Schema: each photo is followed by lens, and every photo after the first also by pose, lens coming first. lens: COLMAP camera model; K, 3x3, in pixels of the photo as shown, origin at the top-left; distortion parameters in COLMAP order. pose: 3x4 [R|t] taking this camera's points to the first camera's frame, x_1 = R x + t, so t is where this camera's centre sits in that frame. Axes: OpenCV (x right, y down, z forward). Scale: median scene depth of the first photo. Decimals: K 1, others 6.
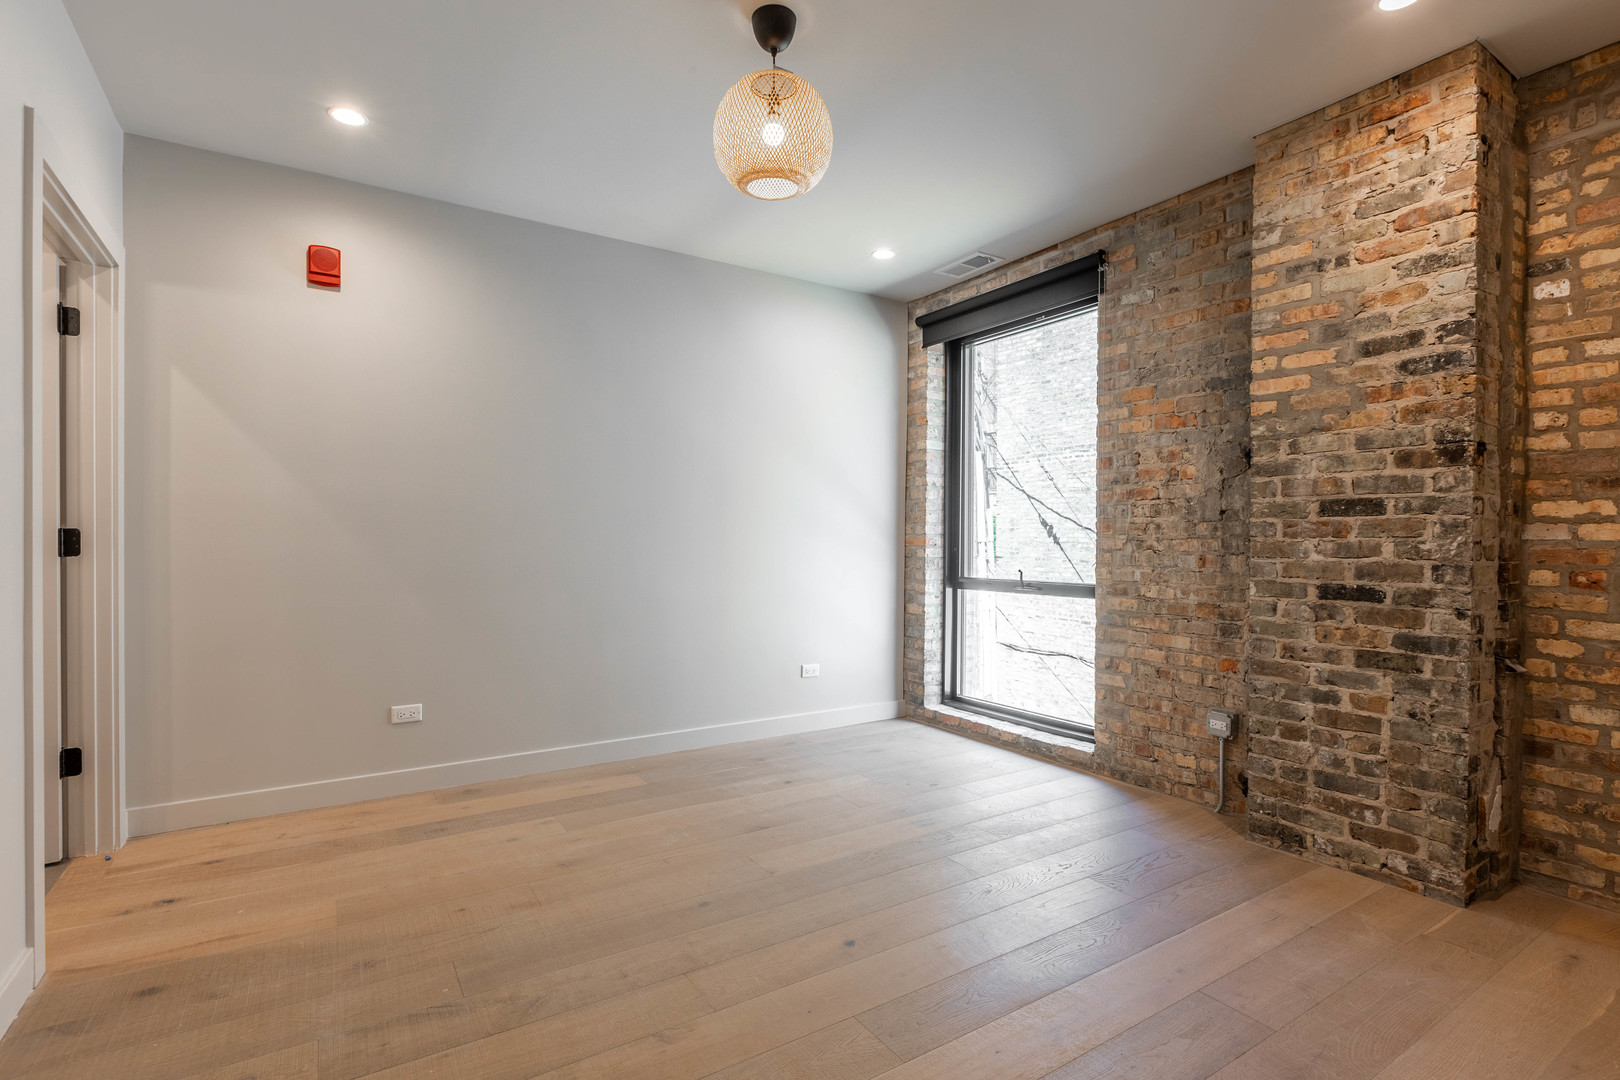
lens RADIAL K [[752.8, 0, 805.2], [0, 752.8, 544.3], [0, 0, 1]] dist [-0.001111, -0.000415]
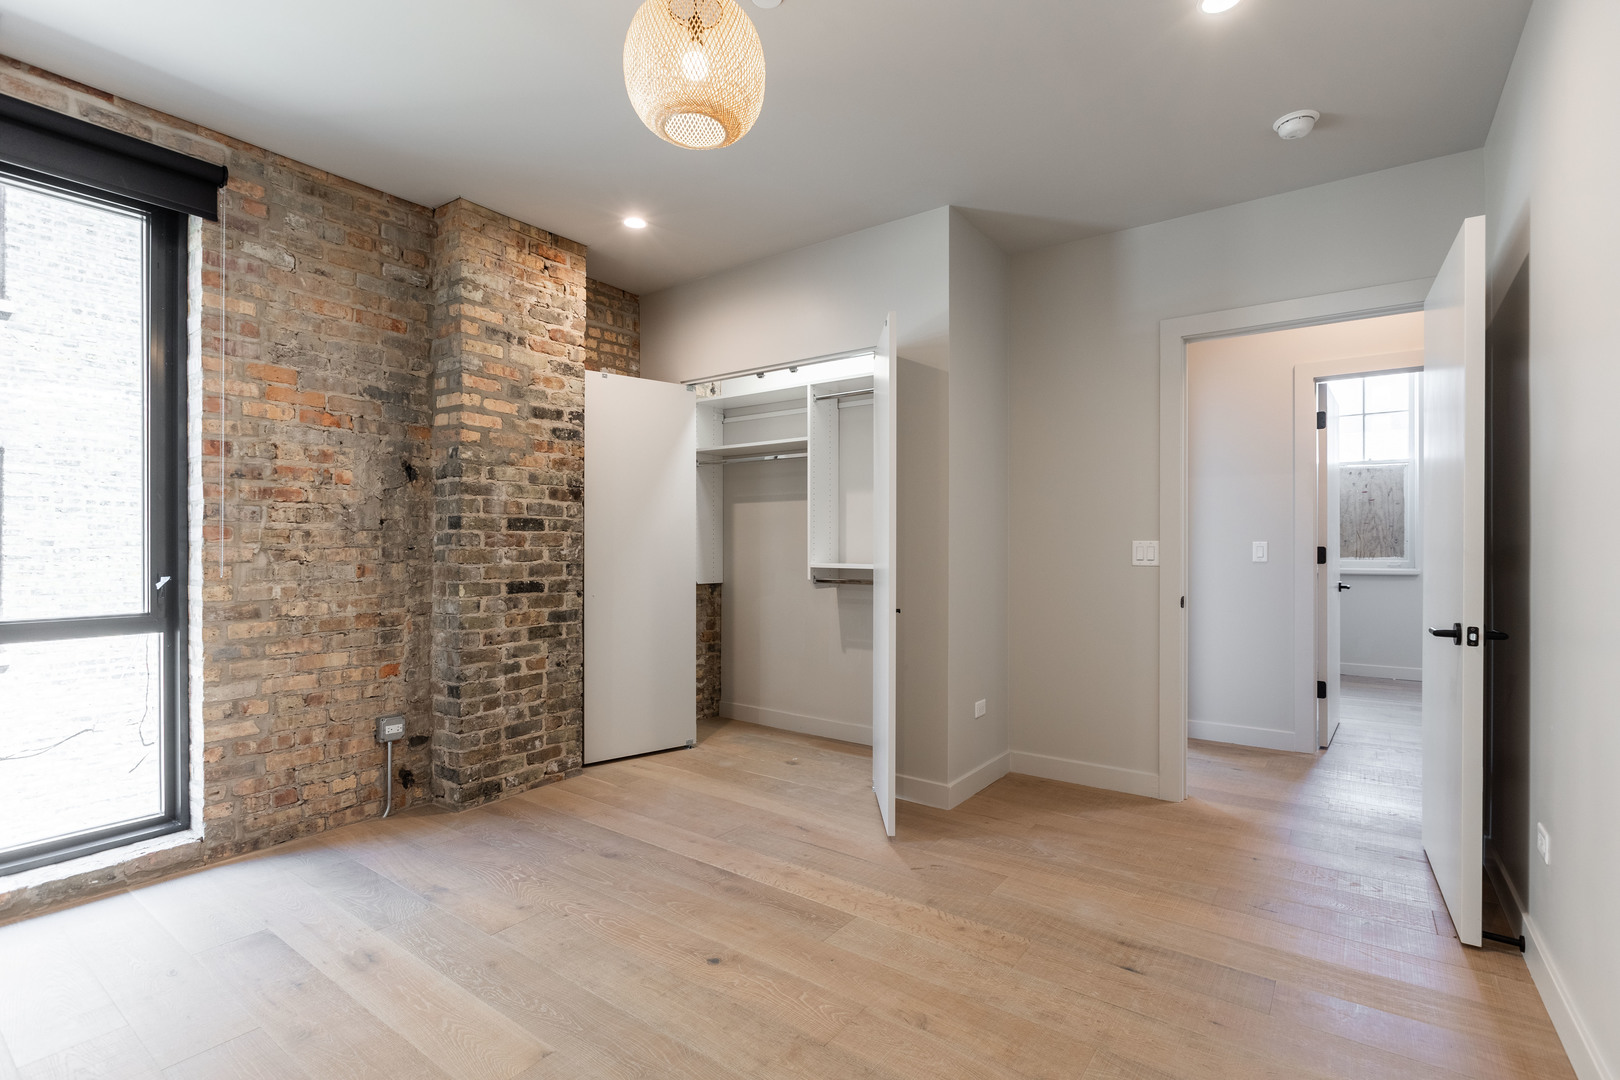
lens RADIAL K [[752.8, 0, 805.2], [0, 752.8, 544.3], [0, 0, 1]] dist [-0.001111, -0.000415]
pose [[-0.359279, -0.003530, 0.933223, -0.696034], [0.003405, 0.999981, 0.005094, -0.017216], [-0.933224, 0.005008, -0.359261, 0.965558]]
